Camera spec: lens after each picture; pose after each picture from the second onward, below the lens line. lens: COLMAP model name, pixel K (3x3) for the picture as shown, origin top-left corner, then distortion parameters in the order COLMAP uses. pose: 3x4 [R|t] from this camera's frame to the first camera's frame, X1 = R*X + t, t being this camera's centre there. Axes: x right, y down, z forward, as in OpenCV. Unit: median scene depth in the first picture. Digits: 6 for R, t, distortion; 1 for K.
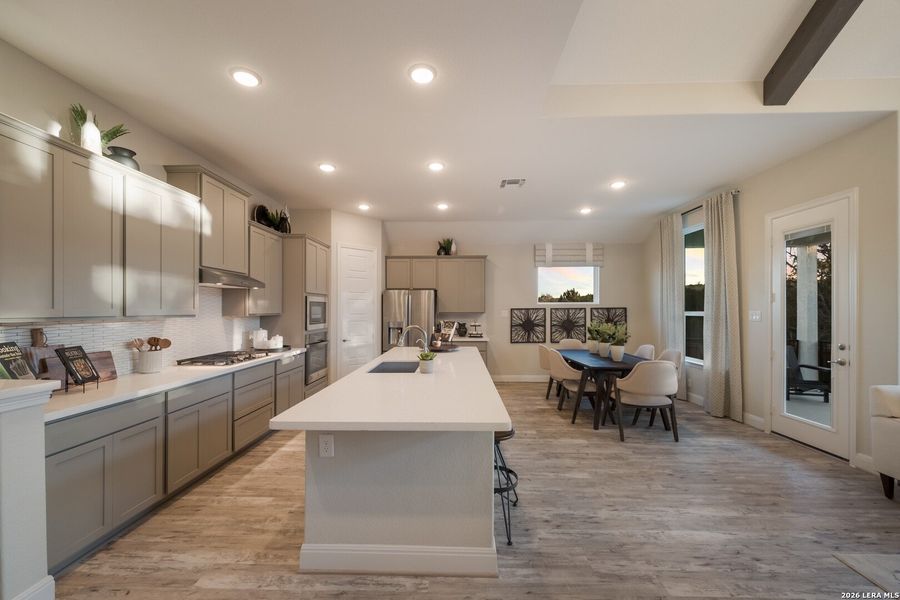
lens RADIAL K [[353.1, 0, 453.5], [0, 353.1, 309.8], [0, 0, 1]] dist [0.000460, -0.000286]
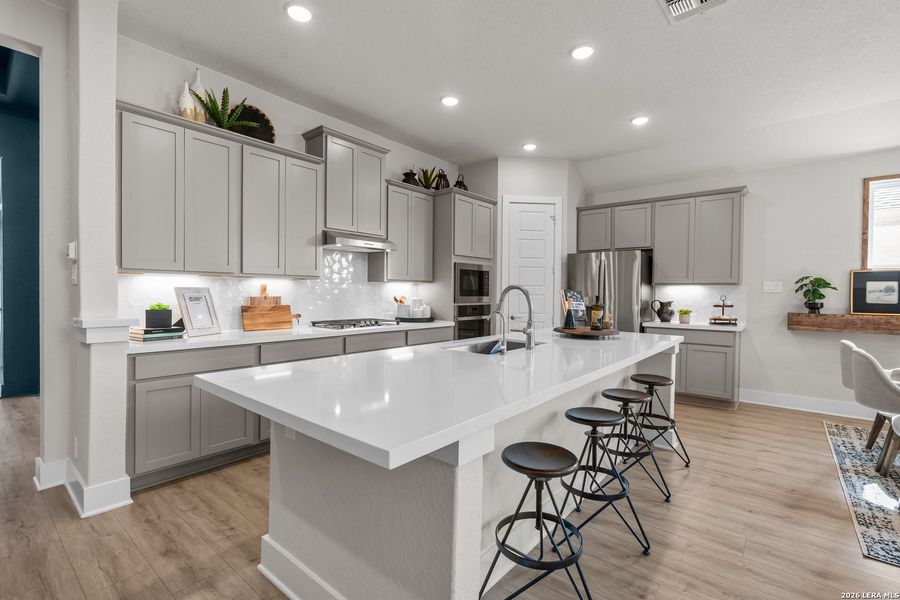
lens RADIAL K [[410.7, 0, 446.5], [0, 410.7, 295.3], [0, 0, 1]] dist [-0.002117, -0.000549]
pose [[0.779545, 0.012442, -0.626223, 0.261199], [-0.009346, 0.999922, 0.008233, 0.050408], [0.626277, -0.000566, 0.779601, 0.293530]]
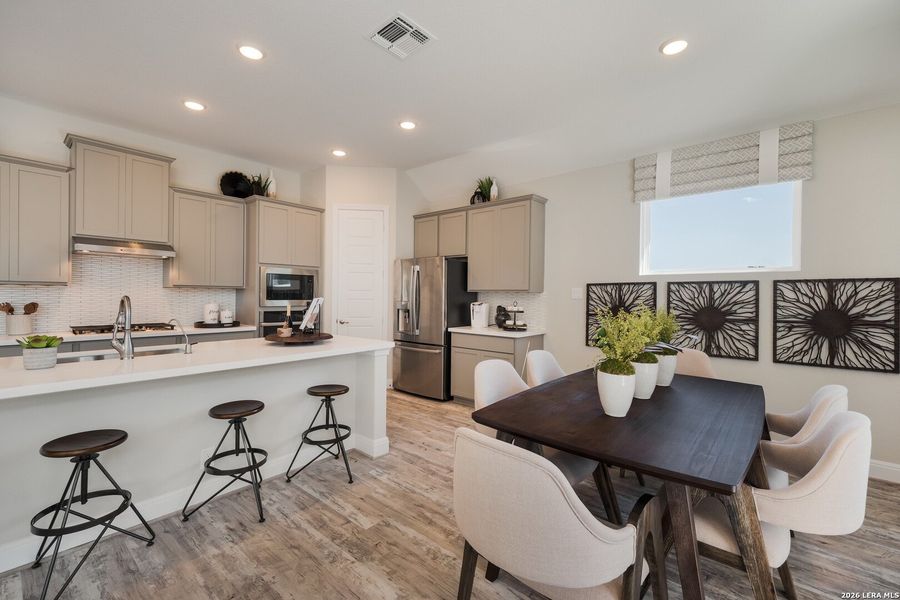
lens RADIAL K [[387.0, 0, 459.1], [0, 387.0, 295.2], [0, 0, 1]] dist [0.002536, -0.000256]
pose [[0.771830, 0.009801, -0.635753, 0.795725], [-0.012850, 0.999917, -0.000185, 0.035108], [0.635699, 0.008312, 0.771893, 0.800307]]
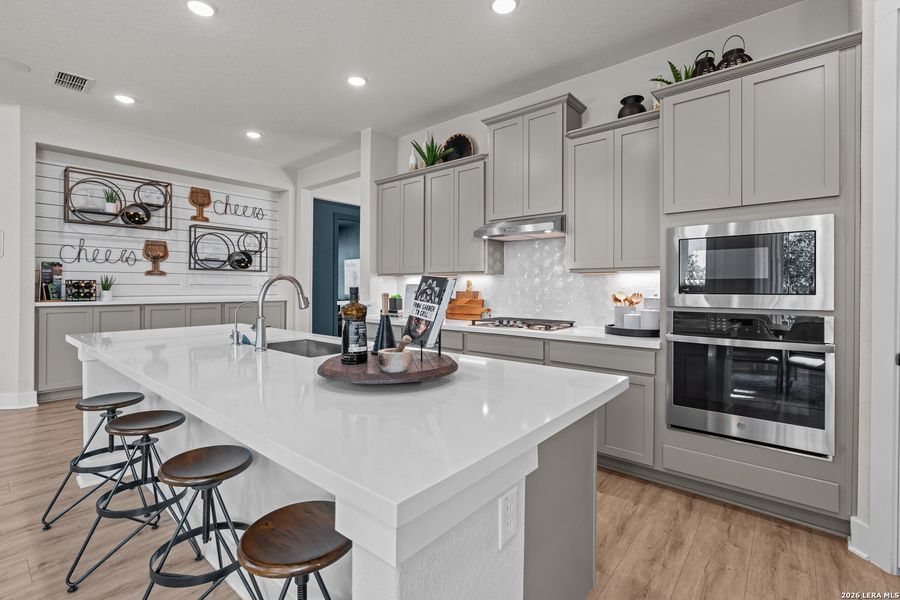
lens RADIAL K [[415.2, 0, 450.2], [0, 415.2, 282.1], [0, 0, 1]] dist [0.000190, 0.000099]
pose [[-0.644639, -0.002381, -0.764483, 0.214237], [-0.000146, 0.999996, -0.002991, 0.044853], [0.764487, -0.001817, -0.644637, 1.560531]]
